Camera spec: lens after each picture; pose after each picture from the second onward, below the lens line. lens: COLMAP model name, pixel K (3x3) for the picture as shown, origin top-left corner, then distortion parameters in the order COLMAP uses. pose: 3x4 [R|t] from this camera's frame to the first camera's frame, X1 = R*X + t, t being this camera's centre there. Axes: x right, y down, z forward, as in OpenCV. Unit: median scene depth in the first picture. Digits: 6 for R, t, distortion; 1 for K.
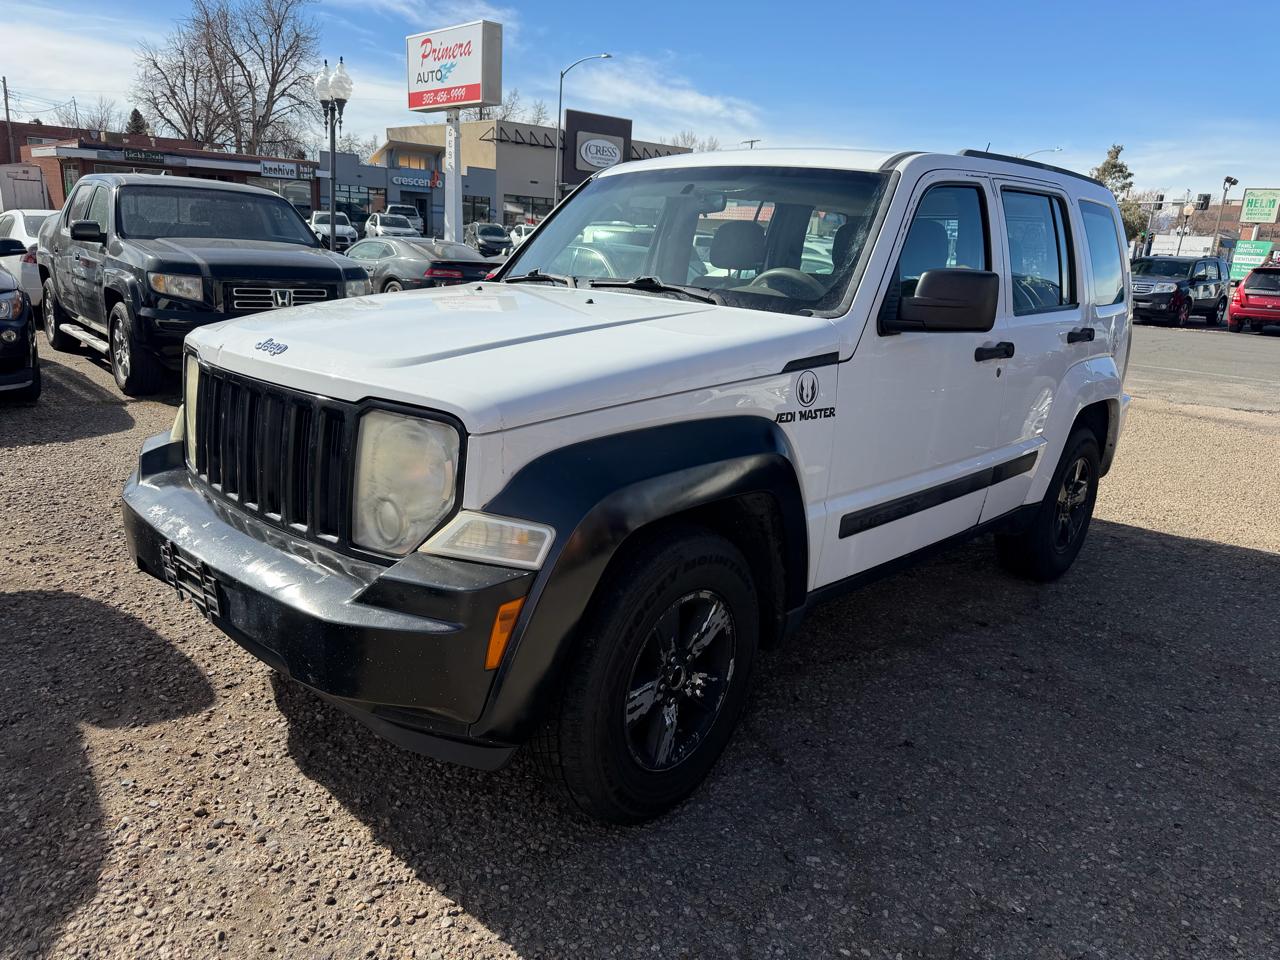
lens RADIAL K [[912.9, 0, 633.8], [0, 912.9, 477.9], [0, 0, 1]] dist [0.026935, -0.030673]
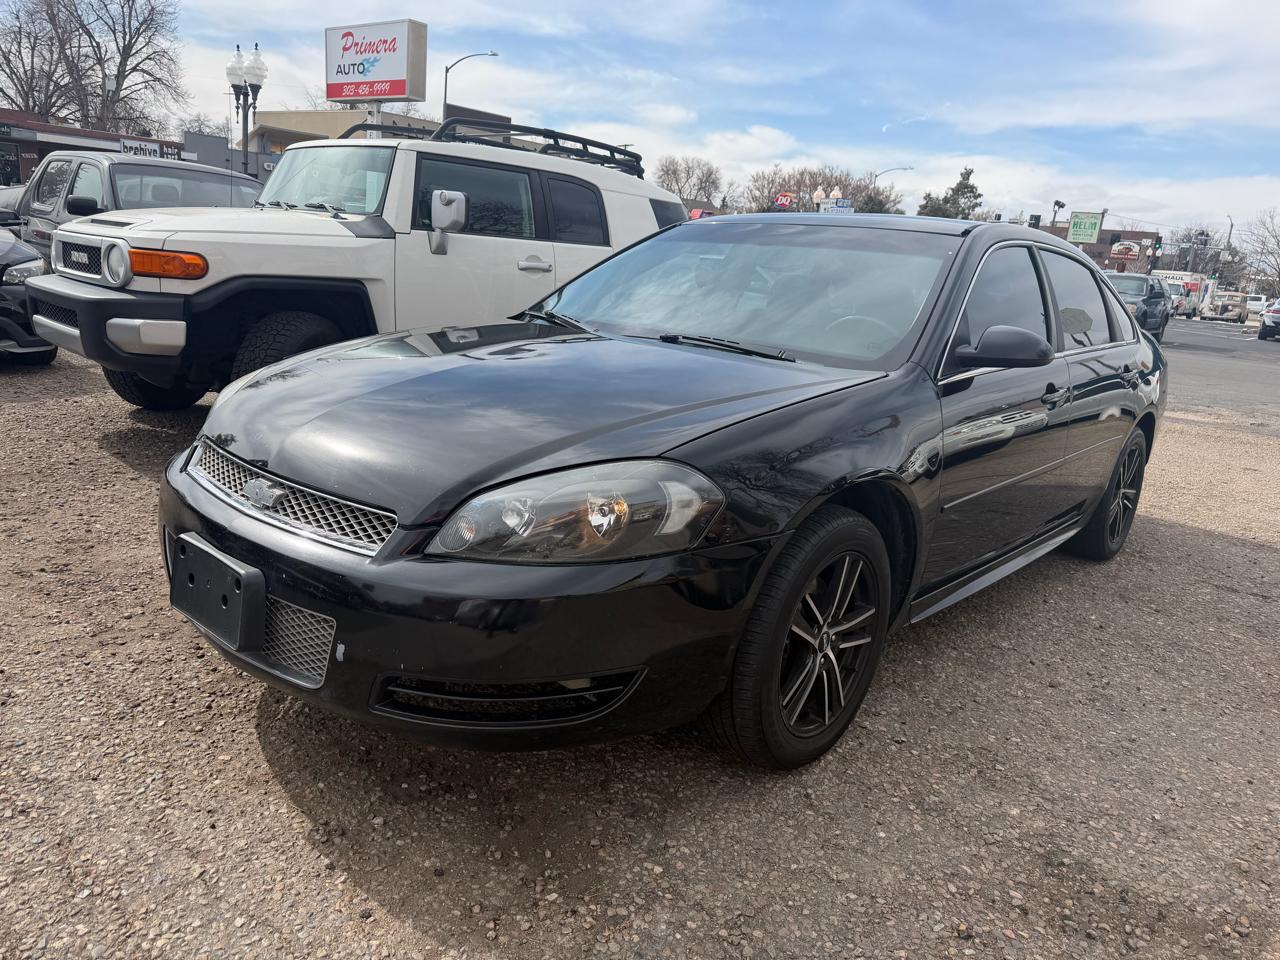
lens RADIAL K [[908.8, 0, 640.4], [0, 908.8, 487.2], [0, 0, 1]] dist [0.024013, -0.021358]
pose [[0.988573, -0.004063, 0.150687, -0.015214], [0.002569, 0.999946, 0.010112, 0.005437], [-0.150720, -0.009610, 0.988530, -0.016732]]
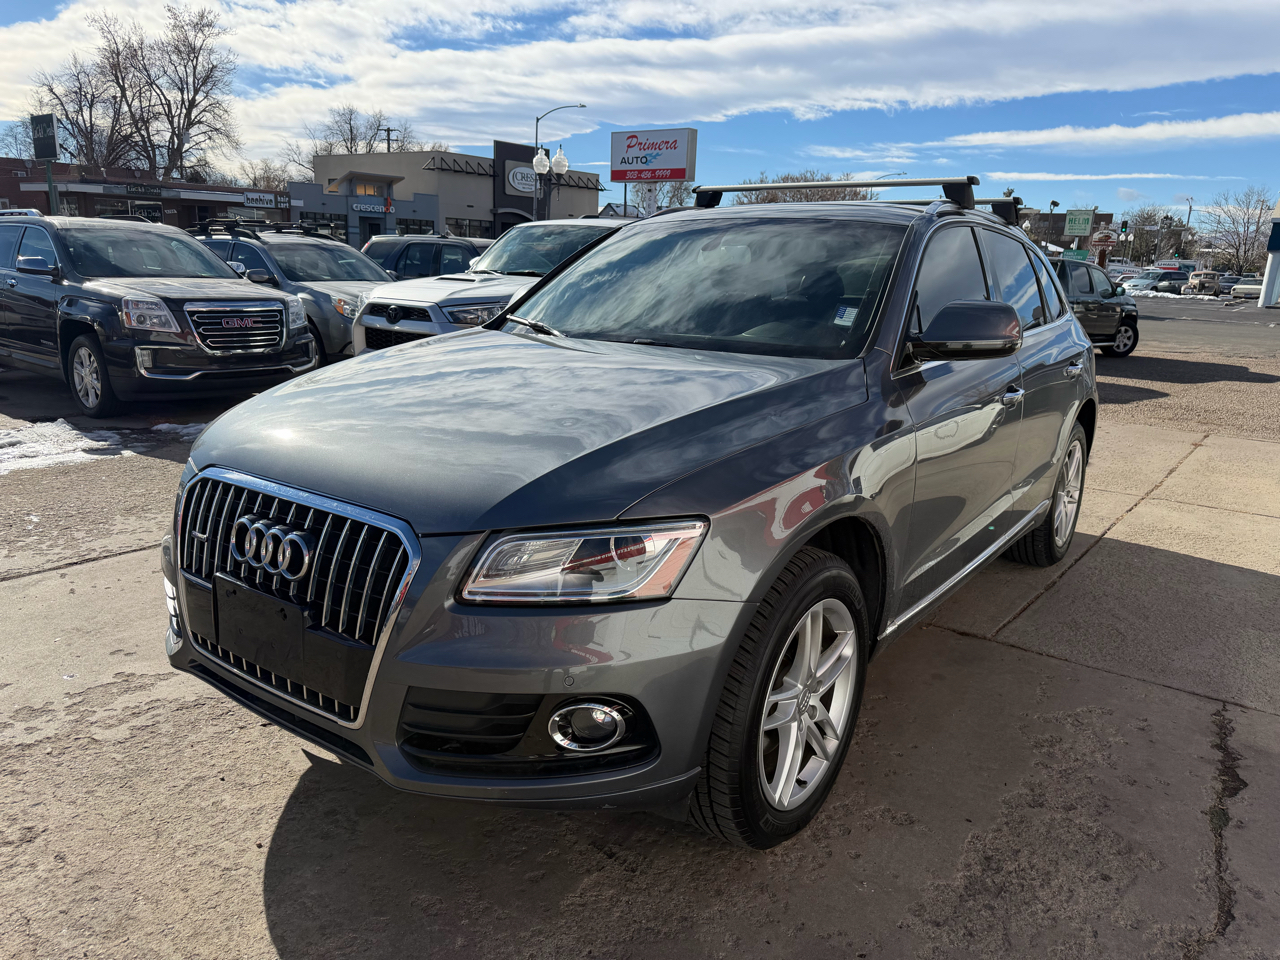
lens RADIAL K [[912.9, 0, 633.8], [0, 912.9, 477.9], [0, 0, 1]] dist [0.026935, -0.030673]
pose [[0.982439, -0.061772, 0.176061, -0.135258], [0.063617, 0.997963, -0.004848, 0.021778], [-0.175403, 0.015964, 0.984367, -0.118388]]
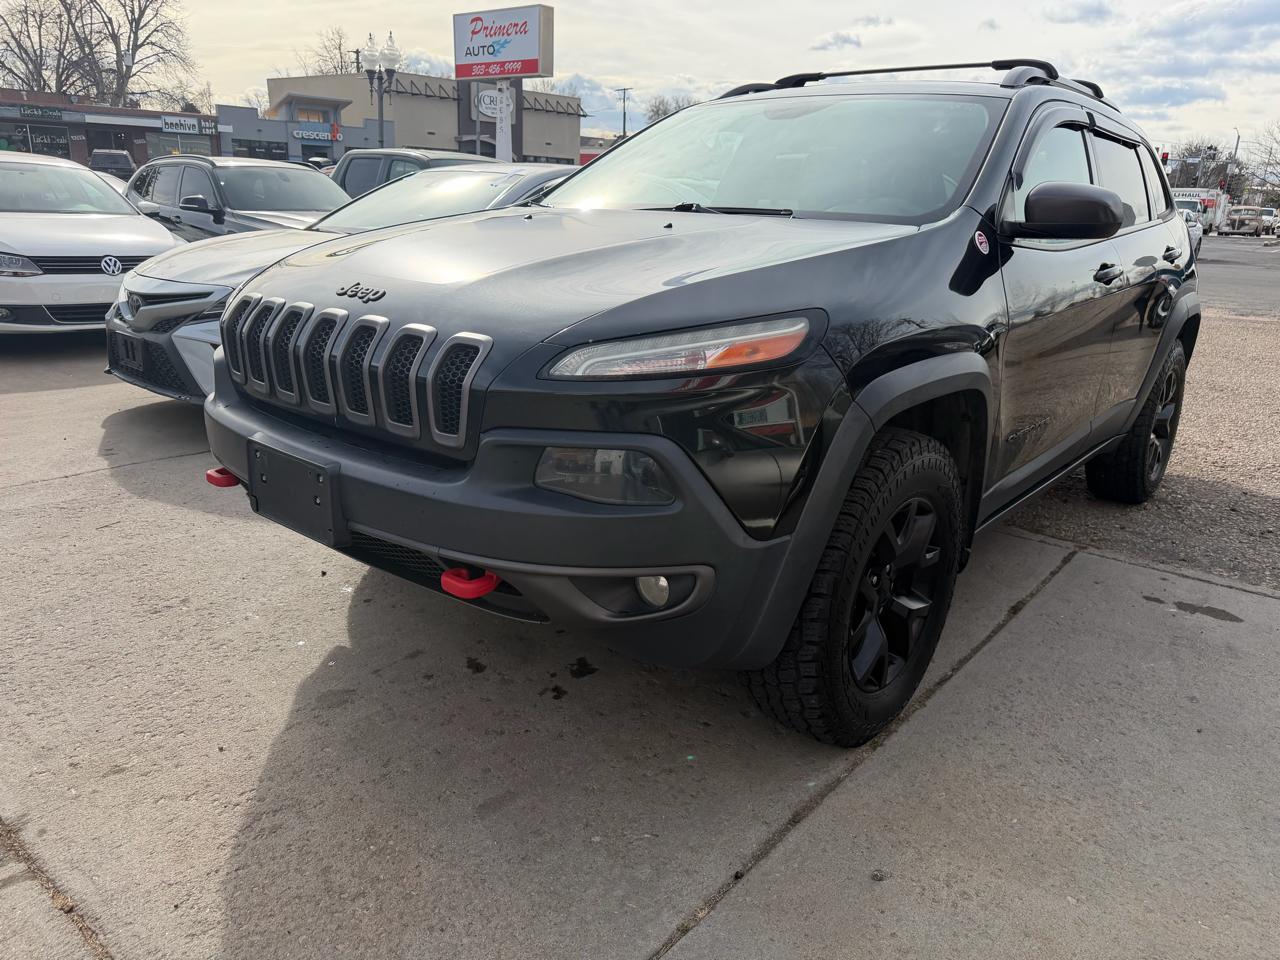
lens RADIAL K [[918.6, 0, 631.8], [0, 918.6, 482.5], [0, 0, 1]] dist [0.002779, -0.001414]
pose [[0.987928, -0.063876, 0.141129, -0.060797], [0.055930, 0.996656, 0.059574, 0.011072], [-0.144463, -0.050961, 0.988197, -0.049651]]
